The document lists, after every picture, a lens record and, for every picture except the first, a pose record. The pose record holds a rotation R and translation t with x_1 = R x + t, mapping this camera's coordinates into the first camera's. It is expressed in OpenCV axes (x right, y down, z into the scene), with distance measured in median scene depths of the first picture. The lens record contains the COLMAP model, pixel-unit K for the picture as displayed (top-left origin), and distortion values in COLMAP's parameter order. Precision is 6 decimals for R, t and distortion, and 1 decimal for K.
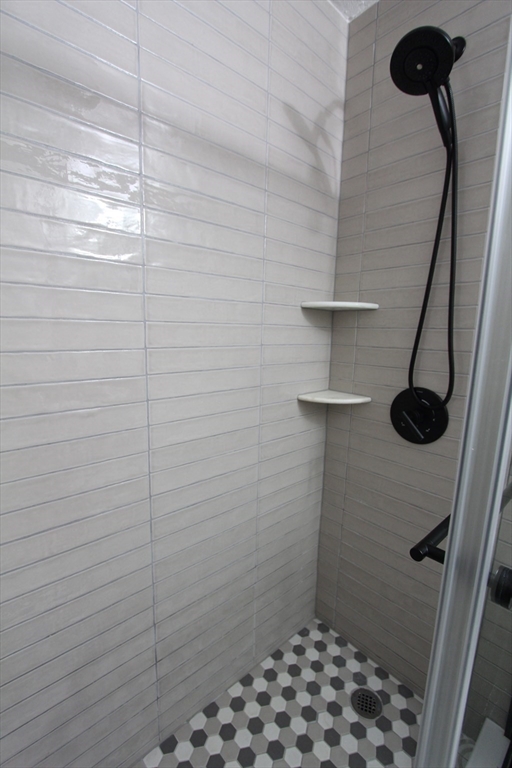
lens RADIAL K [[355.8, 0, 254.1], [0, 355.8, 392.8], [0, 0, 1]] dist [-0.017058, 0.000905]
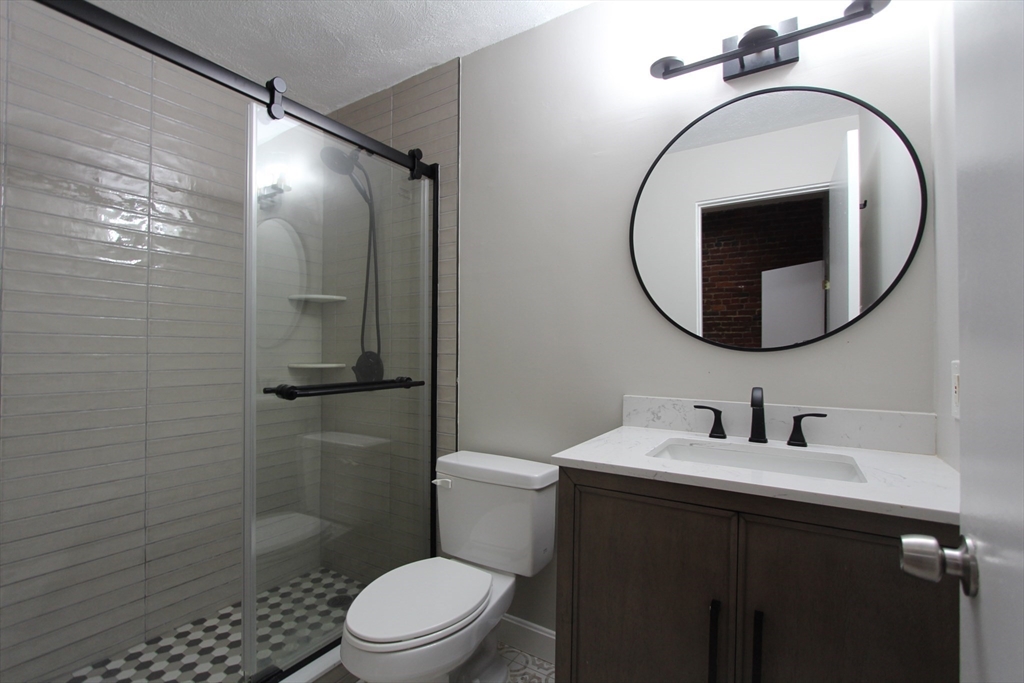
lens RADIAL K [[474.5, 0, 506.2], [0, 474.5, 345.5], [0, 0, 1]] dist [-0.017058, 0.000905]
pose [[0.963204, -0.017955, 0.268170, 0.541955], [0.068463, 0.981243, -0.180208, 0.389083], [-0.259904, 0.191937, 0.946367, -1.100756]]
